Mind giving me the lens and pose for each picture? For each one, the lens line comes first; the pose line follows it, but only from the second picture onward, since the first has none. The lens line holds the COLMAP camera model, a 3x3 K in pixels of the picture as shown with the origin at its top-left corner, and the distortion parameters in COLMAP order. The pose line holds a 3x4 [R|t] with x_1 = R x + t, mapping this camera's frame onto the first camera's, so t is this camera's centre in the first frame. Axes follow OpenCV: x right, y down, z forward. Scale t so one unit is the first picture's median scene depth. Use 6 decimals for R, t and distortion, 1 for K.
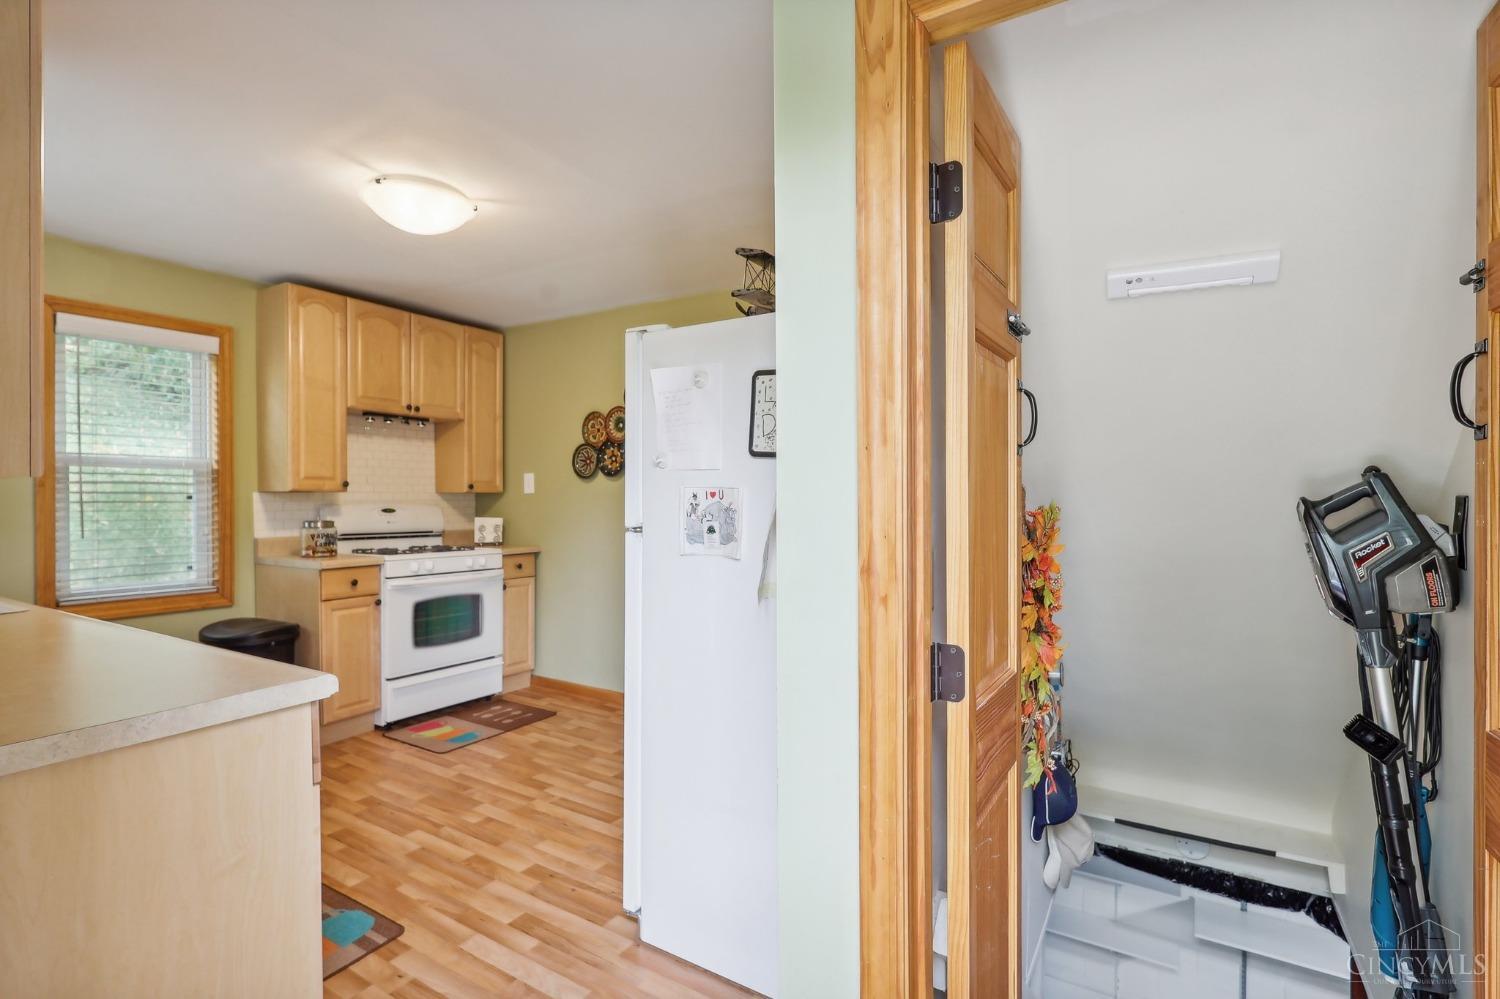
lens RADIAL K [[716.9, 0, 736.9], [0, 716.9, 508.7], [0, 0, 1]] dist [0.001739, 0.000852]
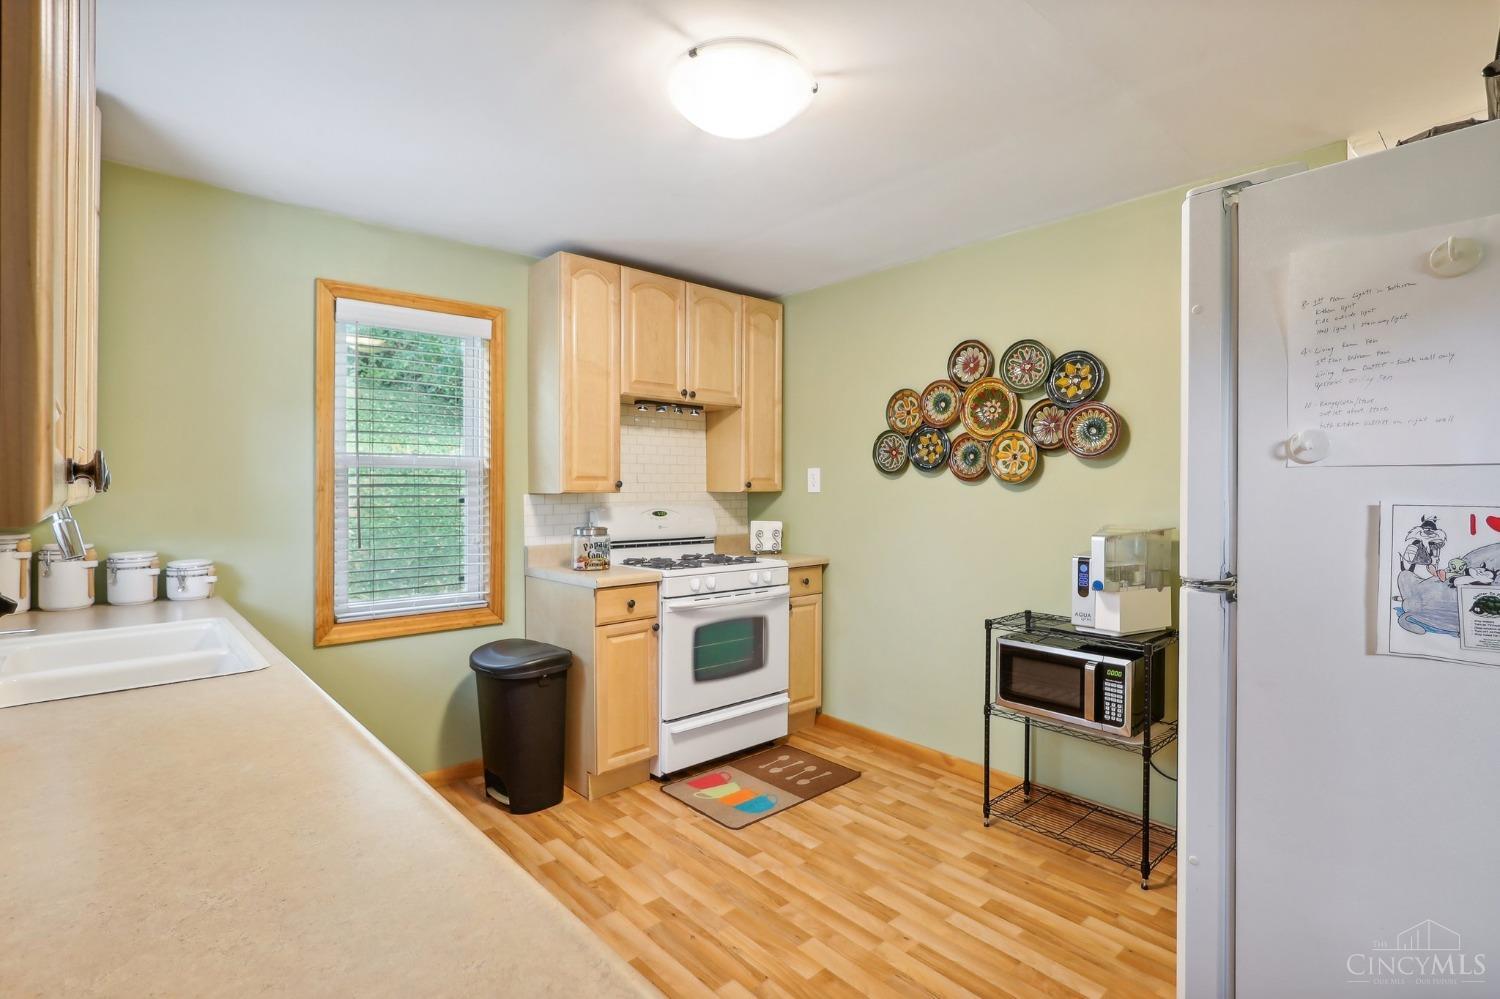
lens RADIAL K [[716.9, 0, 756.2], [0, 716.9, 487.1], [0, 0, 1]] dist [0.001739, 0.000852]
pose [[0.964149, -0.004862, -0.265315, -0.165329], [0.000284, 0.999850, -0.017292, -0.016194], [0.265360, 0.016597, 0.964007, 0.226745]]
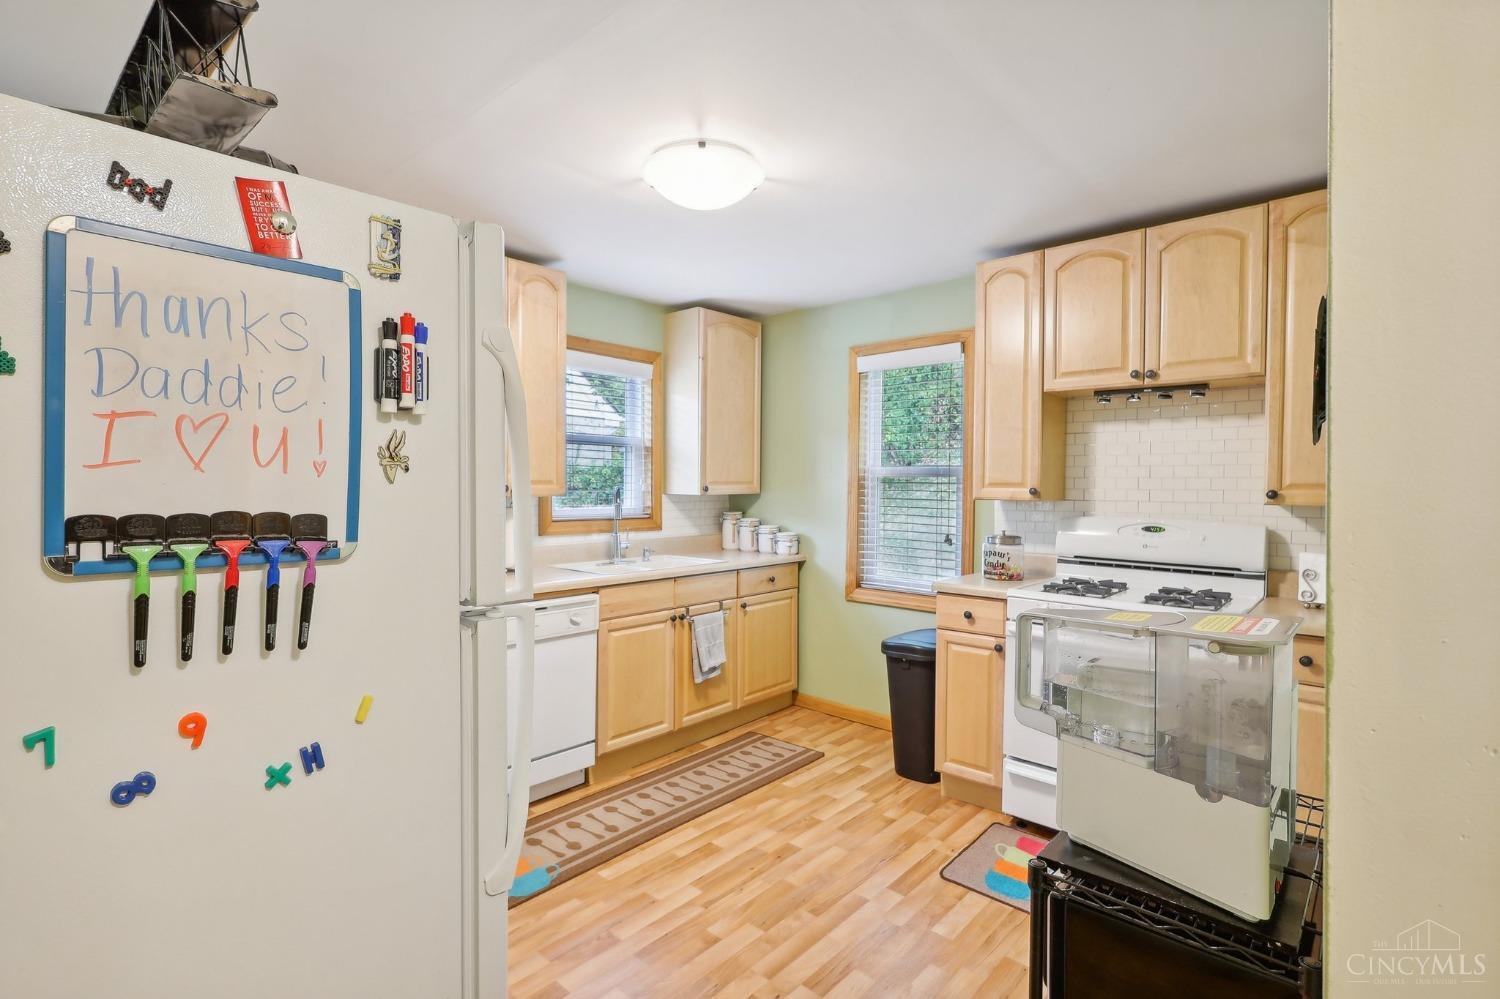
lens RADIAL K [[716.9, 0, 741.9], [0, 716.9, 494.6], [0, 0, 1]] dist [0.001739, 0.000852]
pose [[-0.173764, 0.007588, -0.984758, 0.281024], [-0.027939, 0.999530, 0.012632, -0.031977], [0.984391, 0.029708, -0.173470, 0.836470]]
